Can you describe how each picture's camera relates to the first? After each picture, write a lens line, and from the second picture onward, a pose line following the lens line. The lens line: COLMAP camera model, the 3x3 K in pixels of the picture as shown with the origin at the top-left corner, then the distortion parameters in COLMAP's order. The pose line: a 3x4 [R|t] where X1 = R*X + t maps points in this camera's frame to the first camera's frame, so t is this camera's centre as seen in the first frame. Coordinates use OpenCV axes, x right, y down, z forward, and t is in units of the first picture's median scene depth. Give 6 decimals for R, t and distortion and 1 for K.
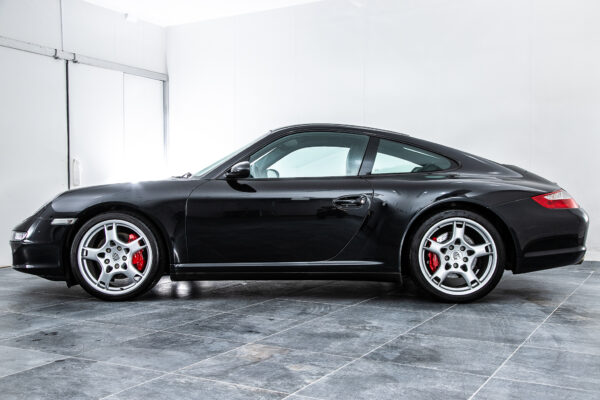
lens RADIAL K [[691.2, 0, 300.2], [0, 691.2, 200.8], [0, 0, 1]] dist [0.035339, 0.000000]
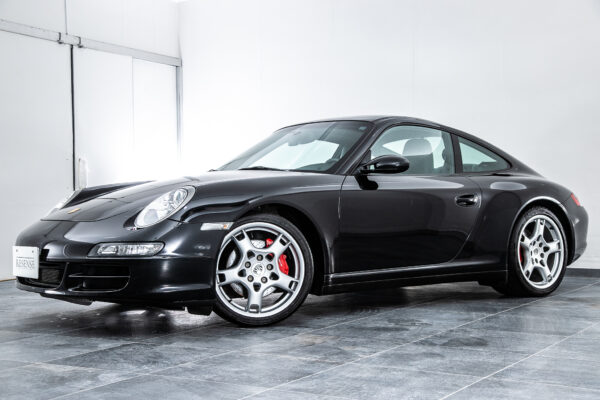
lens RADIAL K [[908.3, 0, 299.9], [0, 908.3, 199.2], [0, 0, 1]] dist [0.135047, 0.000000]
pose [[0.999433, -0.005519, -0.033220, -0.027737], [0.005006, 0.999867, -0.015518, 0.025894], [0.033301, 0.015343, 0.999328, -0.335571]]
